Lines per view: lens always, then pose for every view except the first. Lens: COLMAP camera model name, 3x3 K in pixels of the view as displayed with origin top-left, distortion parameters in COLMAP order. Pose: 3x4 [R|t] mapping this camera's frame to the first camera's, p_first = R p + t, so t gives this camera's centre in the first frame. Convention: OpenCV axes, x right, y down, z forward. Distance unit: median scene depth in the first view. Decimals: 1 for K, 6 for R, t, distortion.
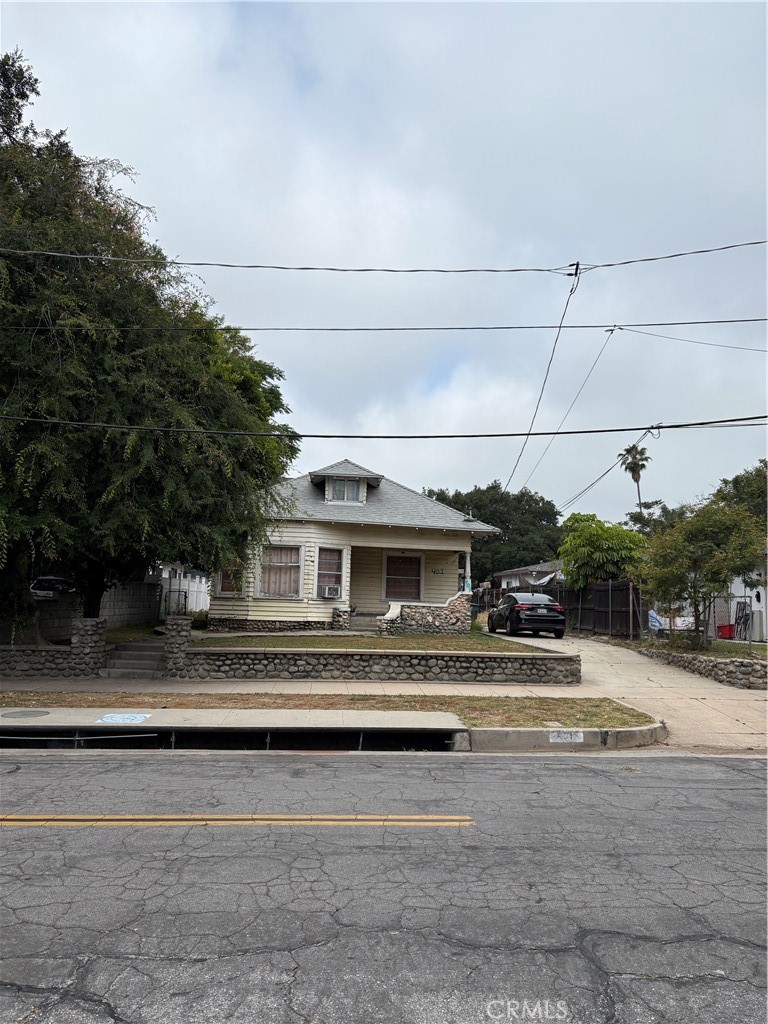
lens RADIAL K [[769.1, 0, 386.1], [0, 769.1, 505.5], [0, 0, 1]] dist [0.047461, -0.035732]
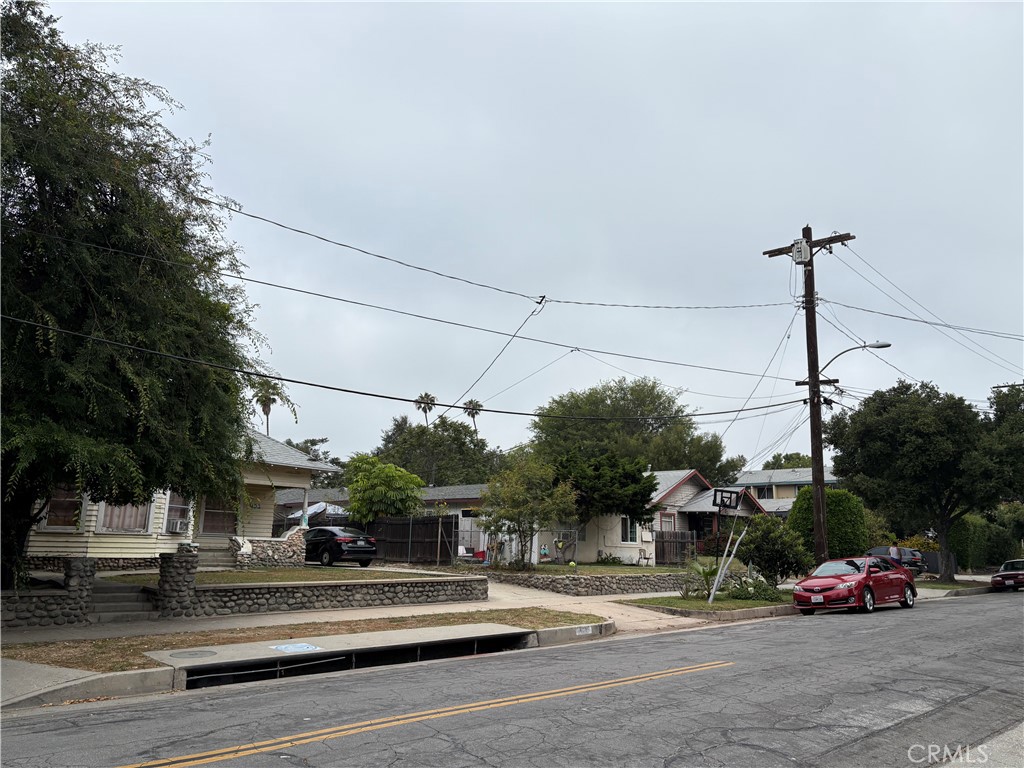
lens RADIAL K [[769.1, 0, 513.4], [0, 769.1, 387.3], [0, 0, 1]] dist [0.047461, -0.035732]
pose [[0.762005, 0.118431, 0.636650, -0.600380], [-0.080148, 0.992823, -0.088758, -0.013165], [-0.642592, 0.016608, 0.766028, -0.031452]]
